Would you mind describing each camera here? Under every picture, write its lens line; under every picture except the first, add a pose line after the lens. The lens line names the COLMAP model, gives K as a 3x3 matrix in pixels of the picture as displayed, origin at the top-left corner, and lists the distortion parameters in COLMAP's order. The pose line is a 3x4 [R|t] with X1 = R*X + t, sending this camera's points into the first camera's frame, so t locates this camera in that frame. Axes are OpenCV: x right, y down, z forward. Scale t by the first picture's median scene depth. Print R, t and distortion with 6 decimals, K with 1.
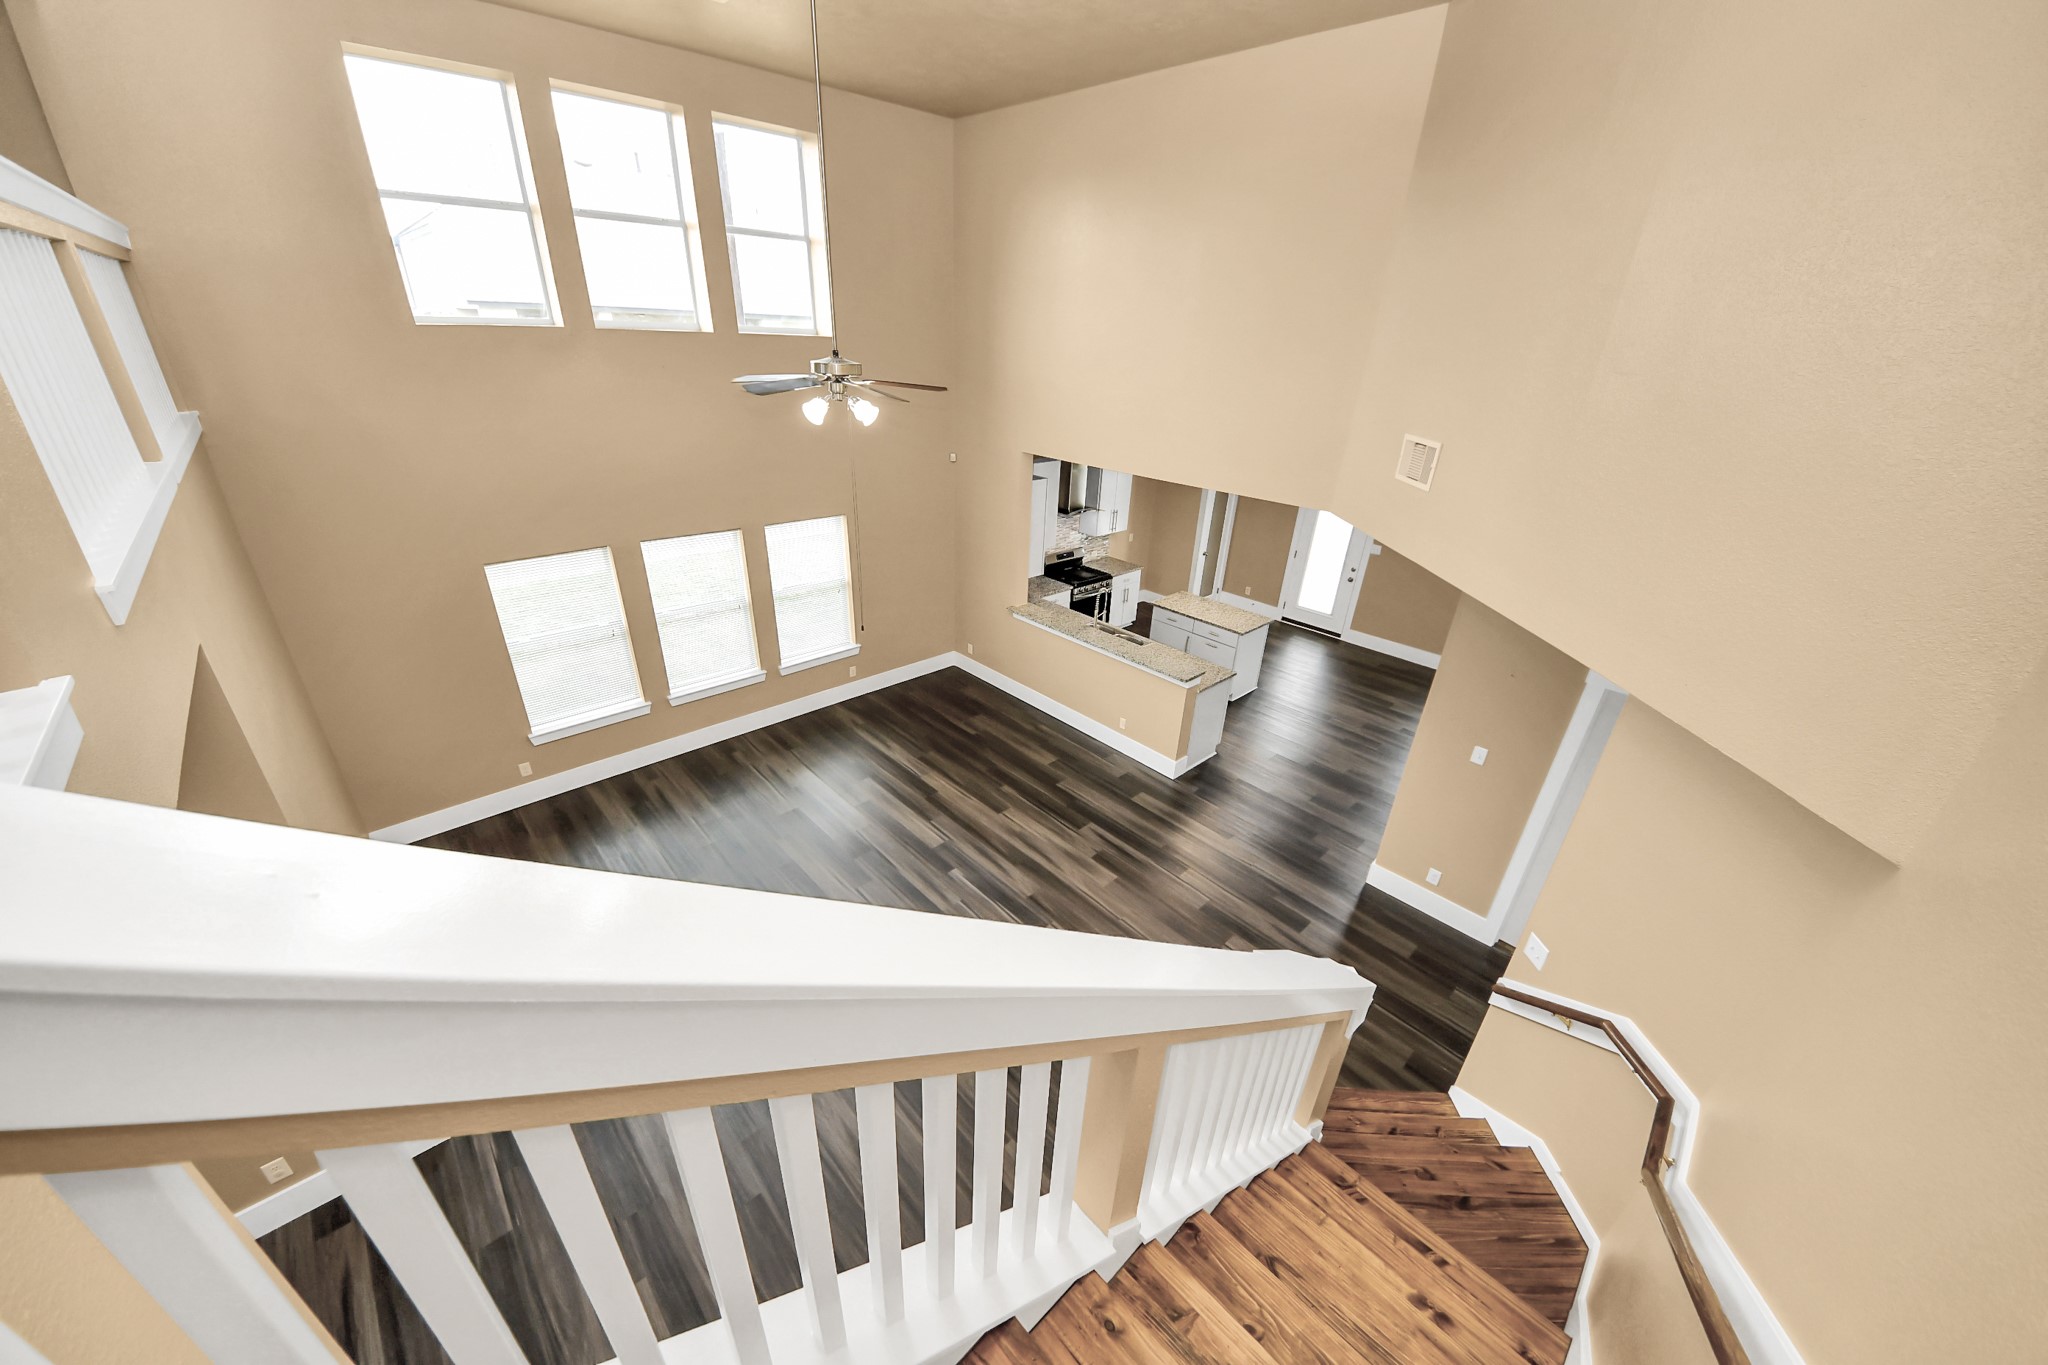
lens RADIAL K [[730.5, 0, 1003.9], [0, 730.5, 692.3], [0, 0, 1]] dist [-0.003240, -0.001493]
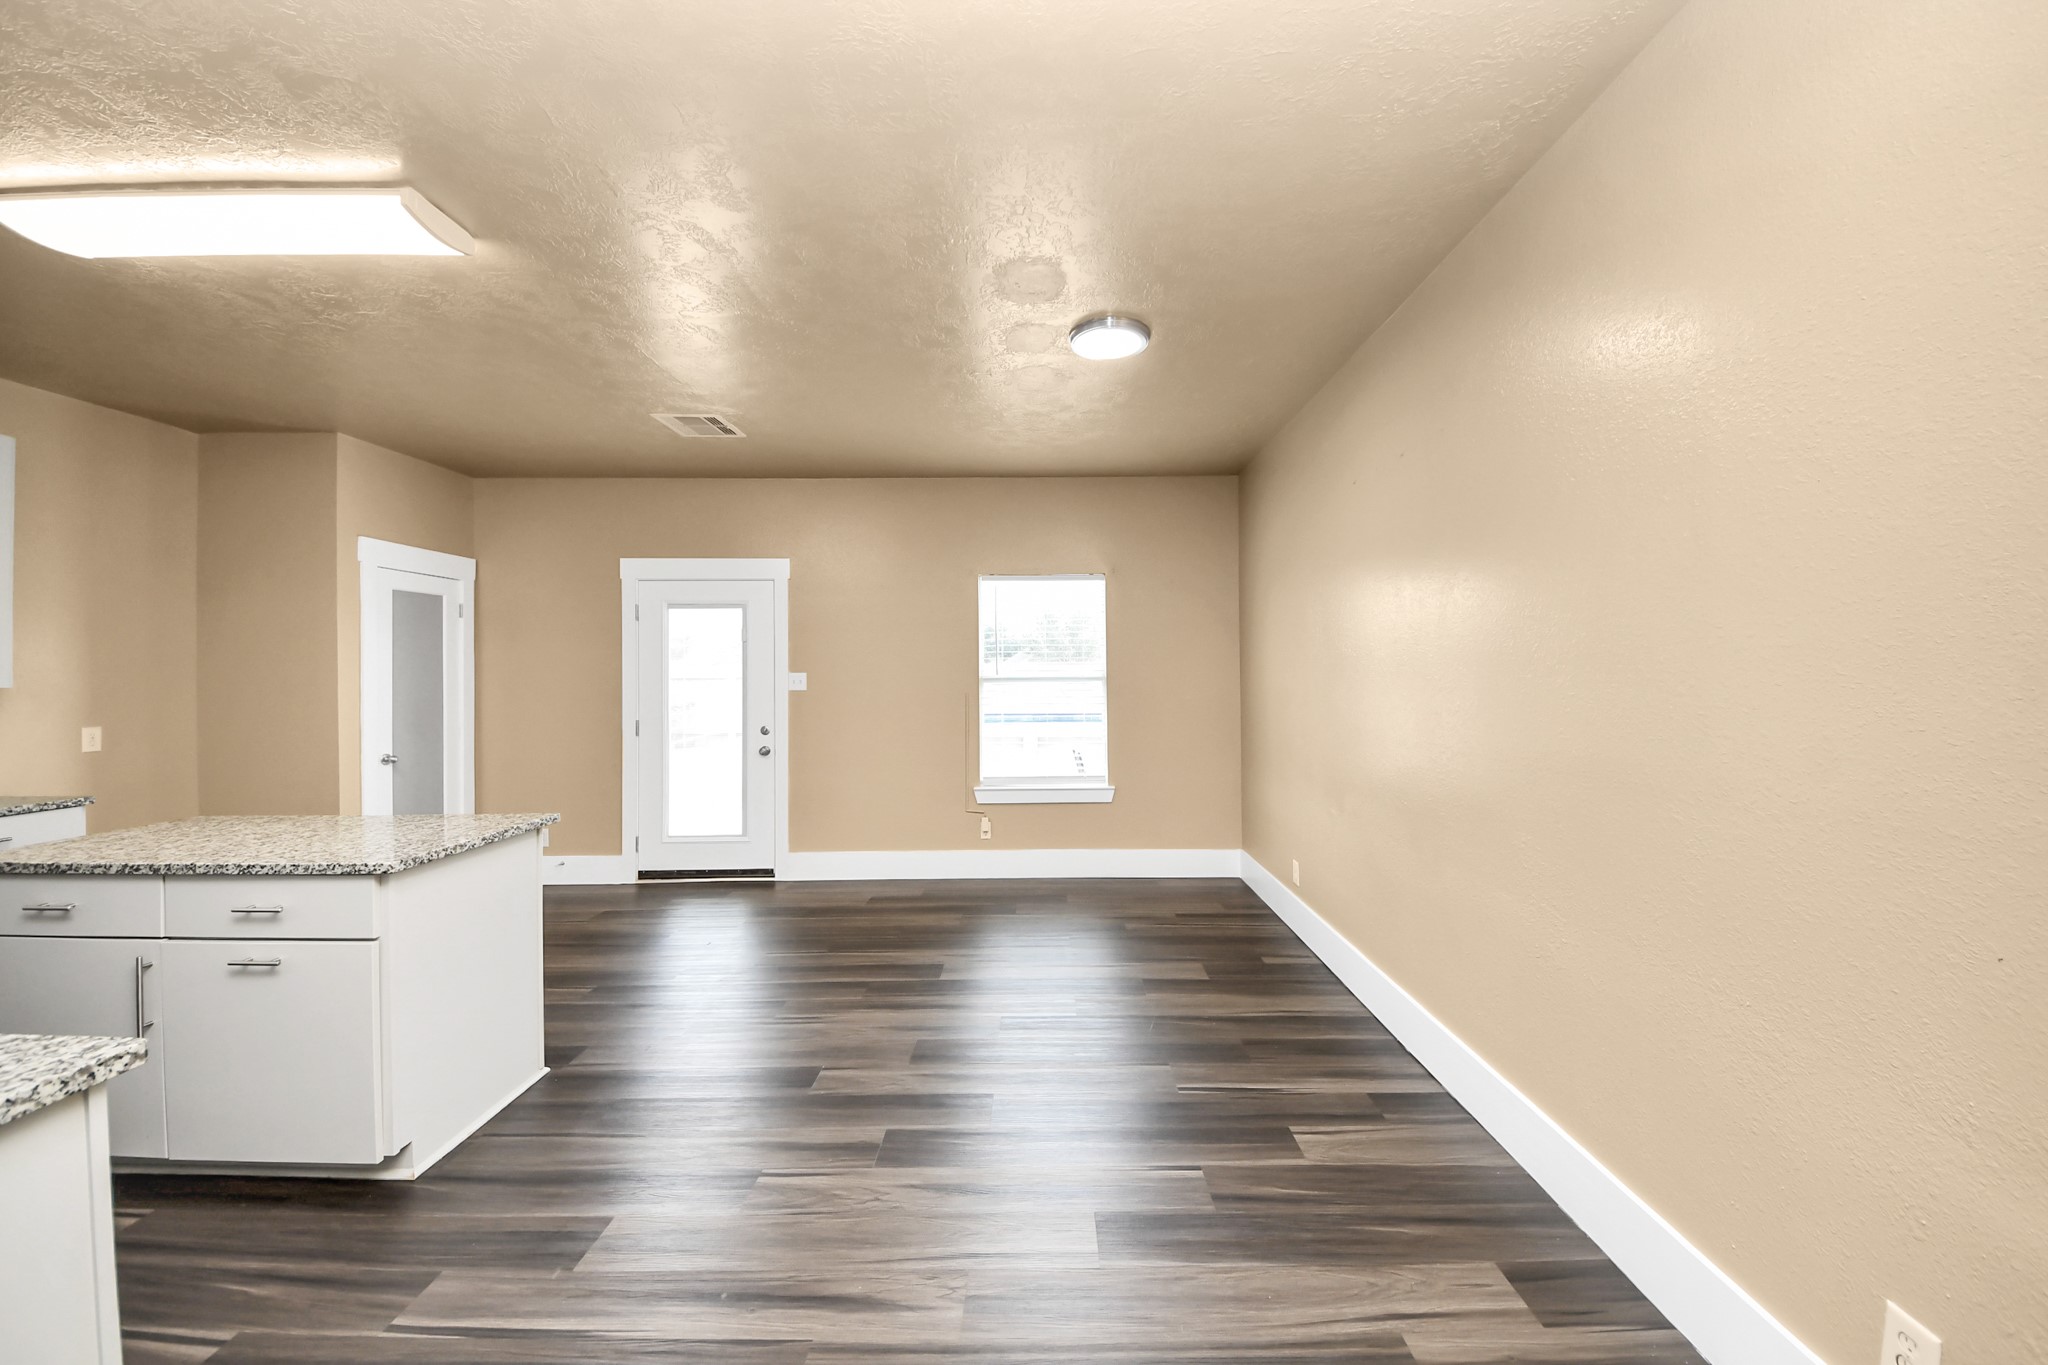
lens RADIAL K [[730.5, 0, 1033.1], [0, 730.5, 675.5], [0, 0, 1]] dist [-0.003240, -0.001493]
pose [[0.678290, -0.037231, 0.733850, 0.351641], [0.361394, 0.886476, -0.289058, 0.010267], [-0.639779, 0.461274, 0.614743, 0.820030]]
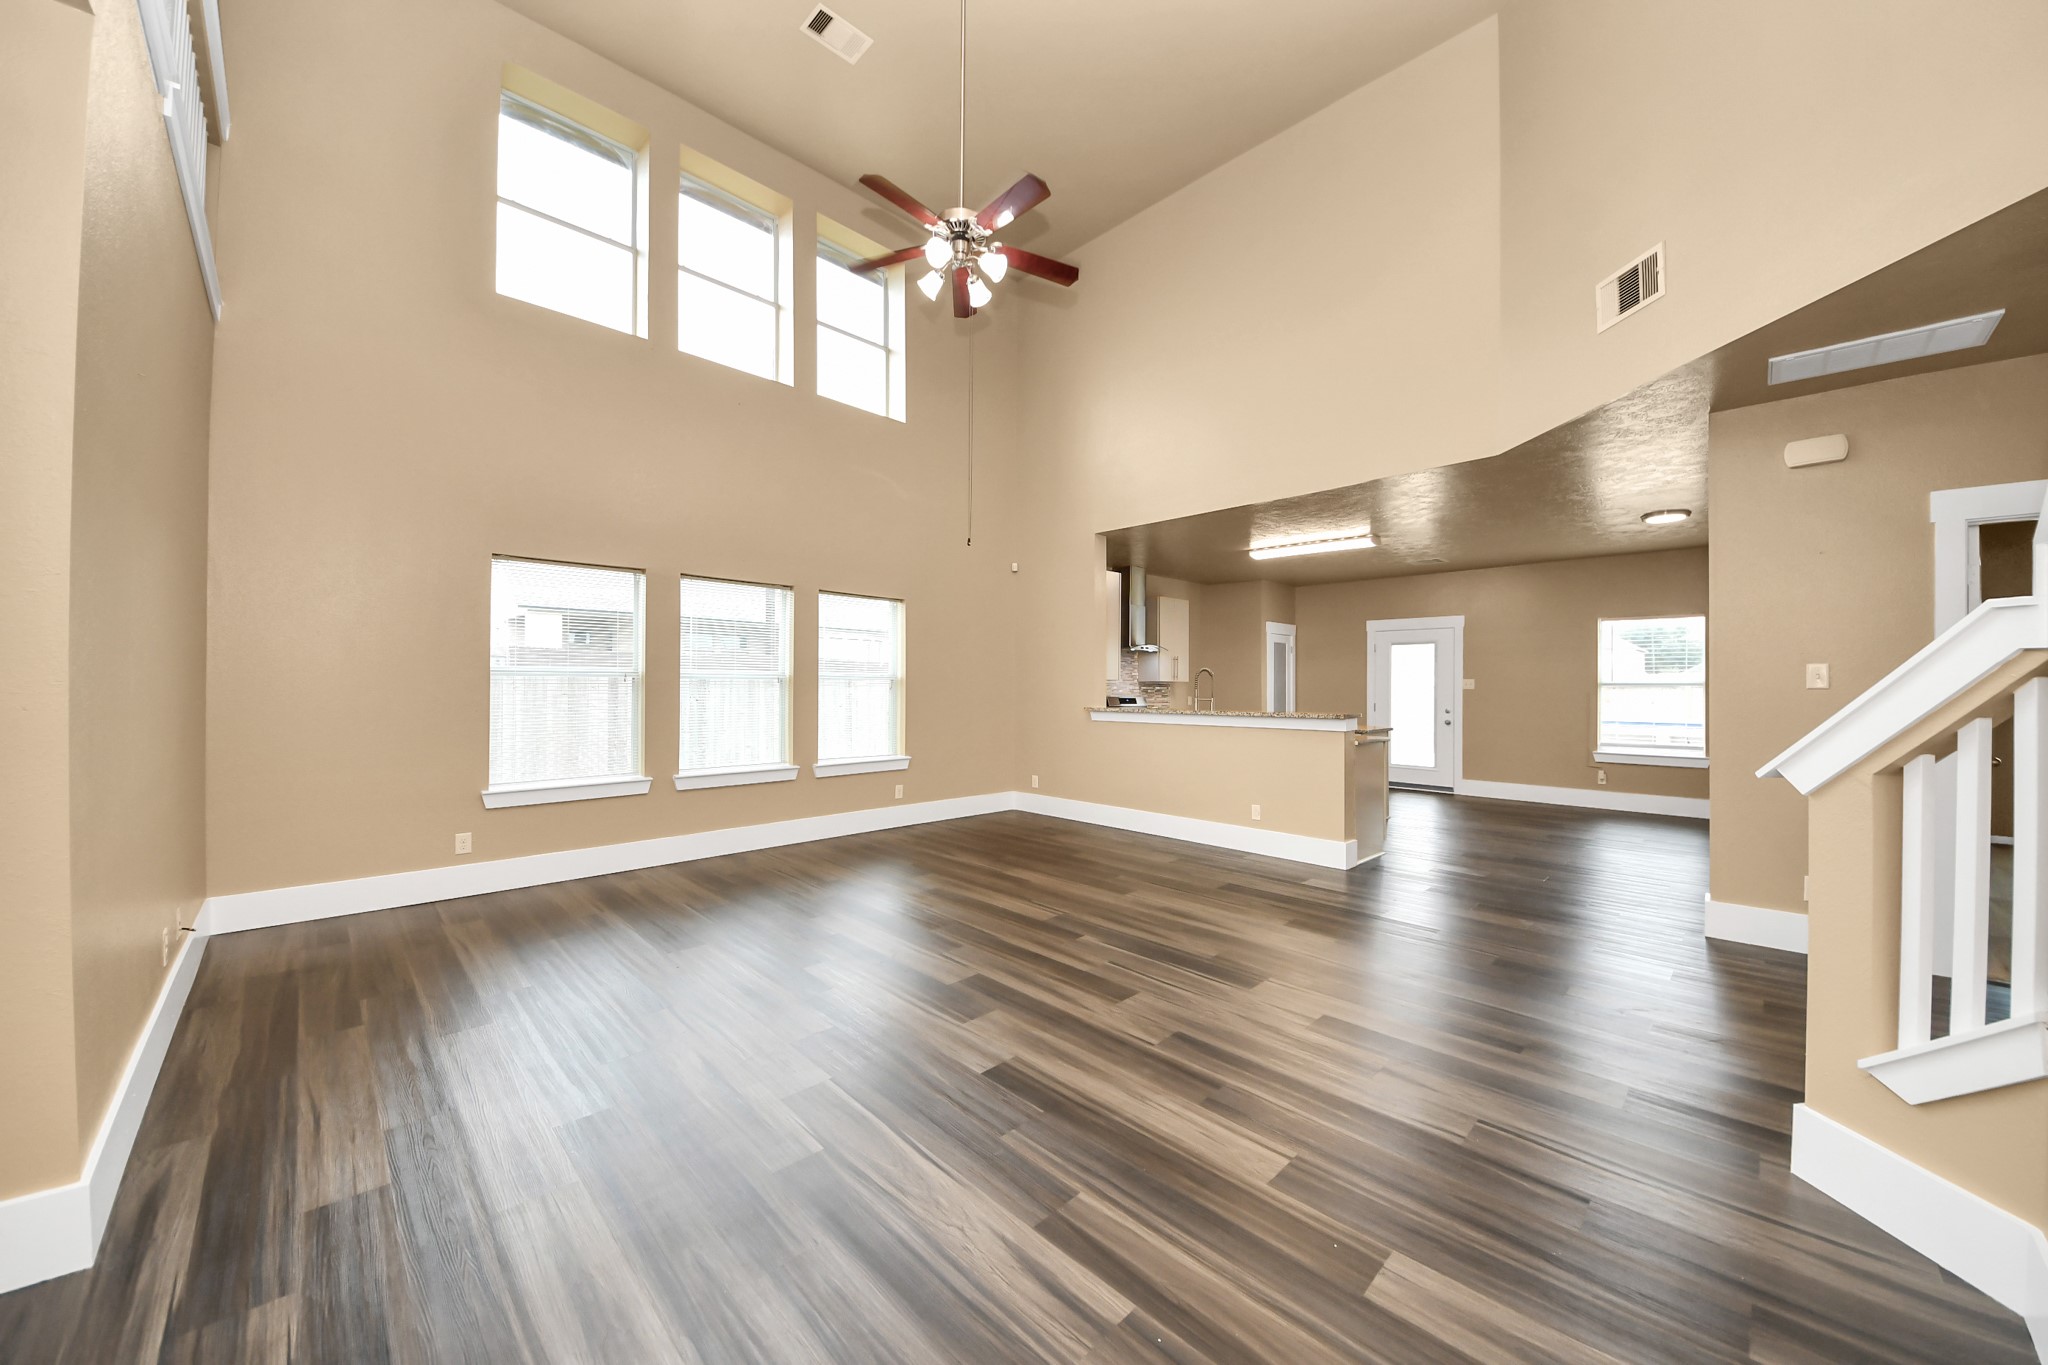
lens RADIAL K [[730.5, 0, 999.9], [0, 730.5, 679.7], [0, 0, 1]] dist [-0.003240, -0.001493]
pose [[0.999495, -0.028610, 0.013838, -0.122017], [0.031770, 0.888452, -0.457868, 0.279571], [0.000805, 0.458076, 0.888913, 0.264834]]
